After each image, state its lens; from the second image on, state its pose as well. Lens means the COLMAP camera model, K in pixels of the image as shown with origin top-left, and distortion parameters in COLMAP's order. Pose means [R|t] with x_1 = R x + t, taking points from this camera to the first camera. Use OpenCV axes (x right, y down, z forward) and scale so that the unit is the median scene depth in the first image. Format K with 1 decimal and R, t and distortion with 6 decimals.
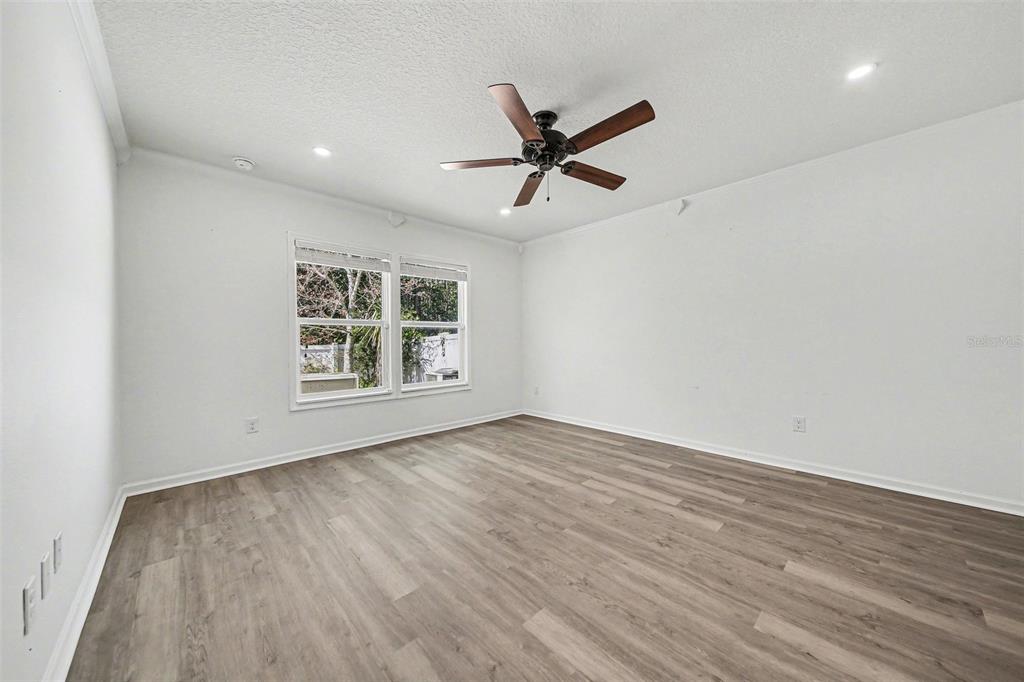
lens RADIAL K [[363.7, 0, 515.5], [0, 363.7, 340.3], [0, 0, 1]] dist [-0.008506, -0.000024]
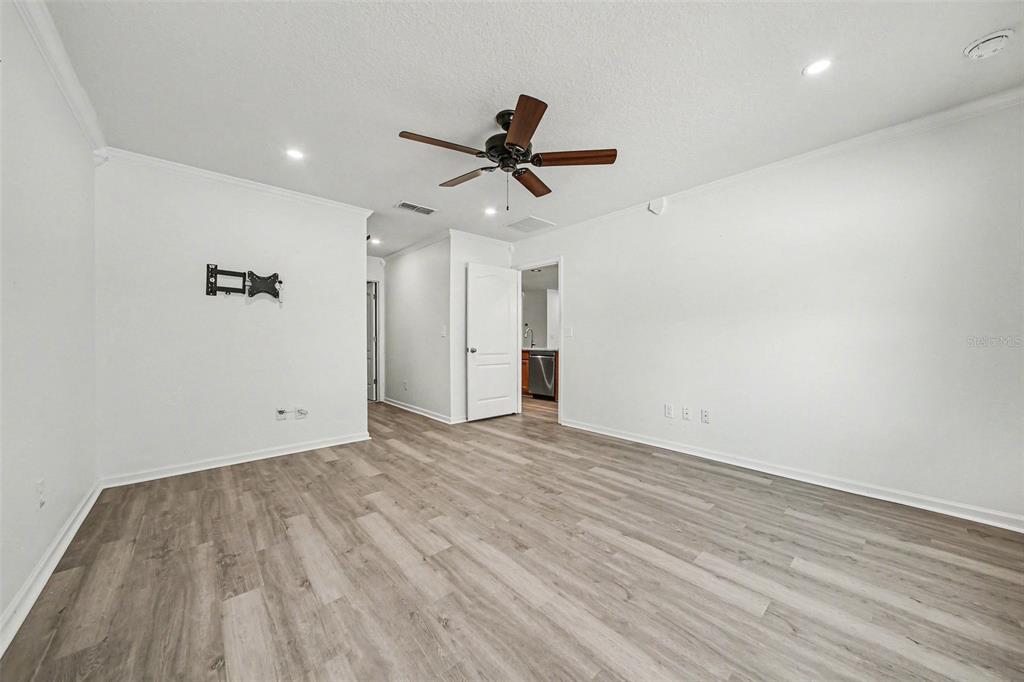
lens RADIAL K [[363.7, 0, 515.5], [0, 363.7, 340.3], [0, 0, 1]] dist [-0.008506, -0.000024]
pose [[-0.999706, 0.009286, 0.022405, 0.043329], [0.009415, 0.999940, 0.005646, -0.004185], [-0.022351, 0.005855, -0.999733, 1.939662]]
